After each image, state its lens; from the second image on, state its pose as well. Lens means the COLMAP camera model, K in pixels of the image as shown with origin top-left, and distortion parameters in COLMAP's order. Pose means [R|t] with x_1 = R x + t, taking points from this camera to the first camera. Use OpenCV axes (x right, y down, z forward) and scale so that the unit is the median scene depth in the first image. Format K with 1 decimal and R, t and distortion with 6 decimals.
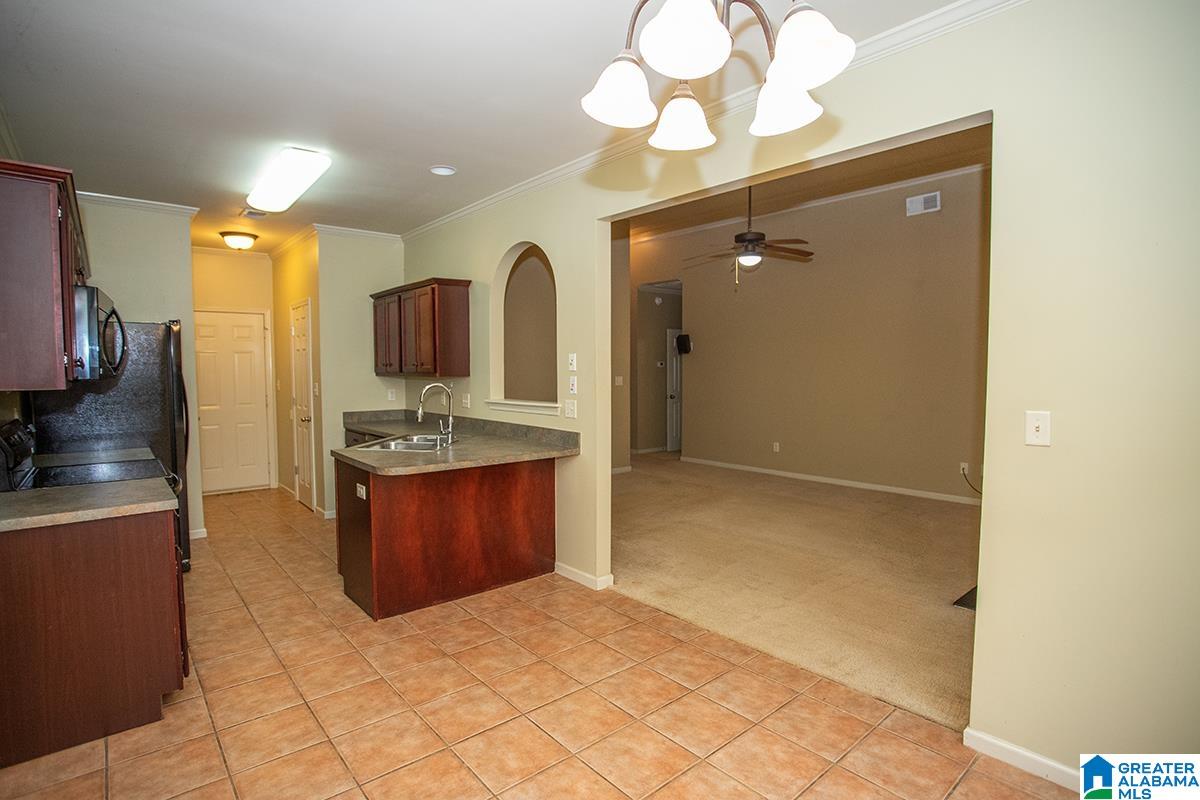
lens RADIAL K [[599.5, 0, 607.4], [0, 599.5, 403.4], [0, 0, 1]] dist [-0.065507, 0.022817]
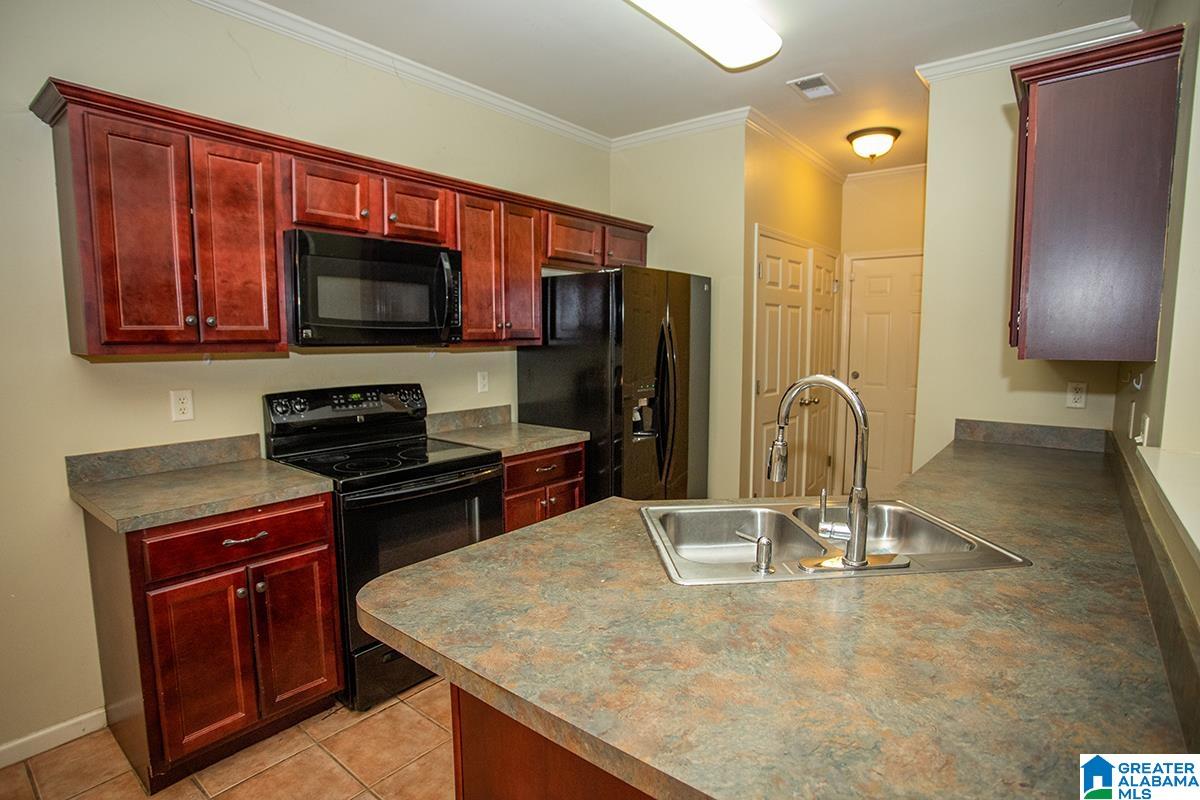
lens RADIAL K [[599.5, 0, 607.4], [0, 599.5, 403.4], [0, 0, 1]] dist [-0.065507, 0.022817]
pose [[0.177042, 0.108246, -0.978233, 0.004918], [-0.061216, 0.993220, 0.098825, -0.034733], [0.982298, 0.042388, 0.182468, 0.670589]]
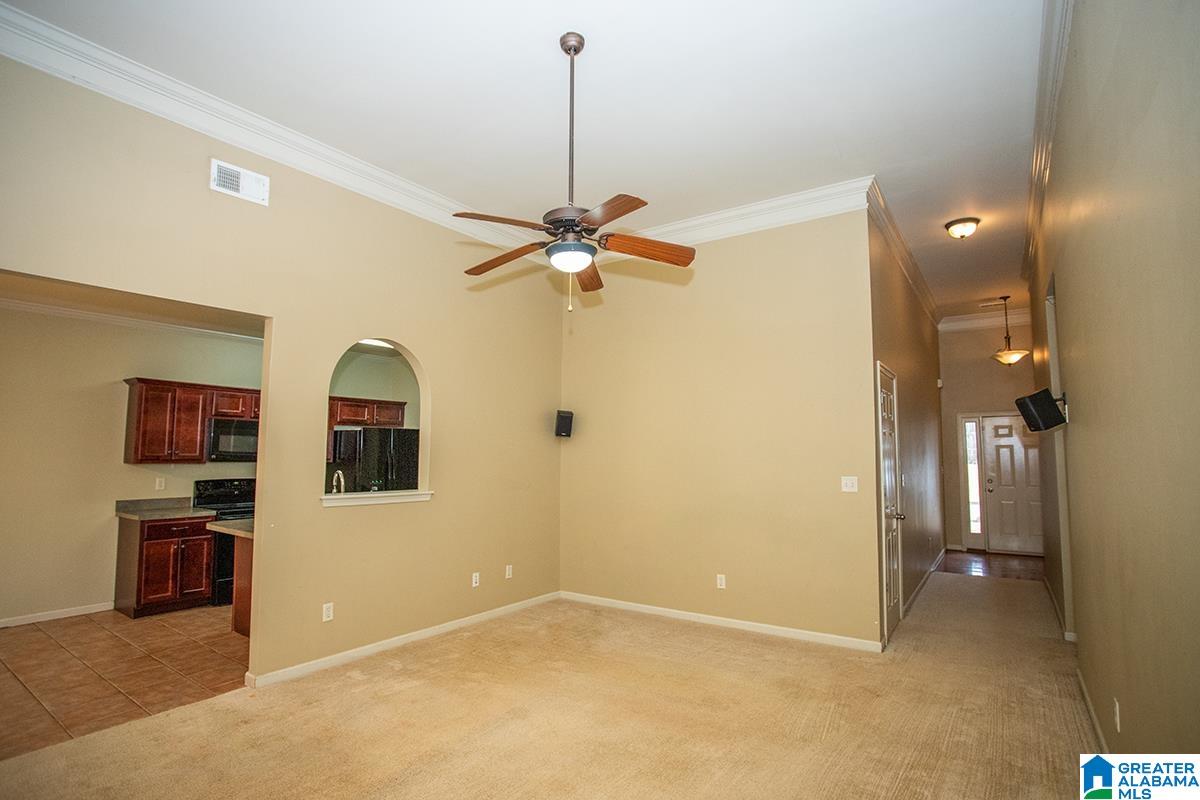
lens RADIAL K [[593.6, 0, 596.1], [0, 593.6, 402.7], [0, 0, 1]] dist [-0.066301, 0.027055]
pose [[0.227265, -0.083383, -0.970256, 0.820226], [-0.064286, 0.992870, -0.100384, -0.068822], [0.971709, 0.085188, 0.220285, 1.002142]]
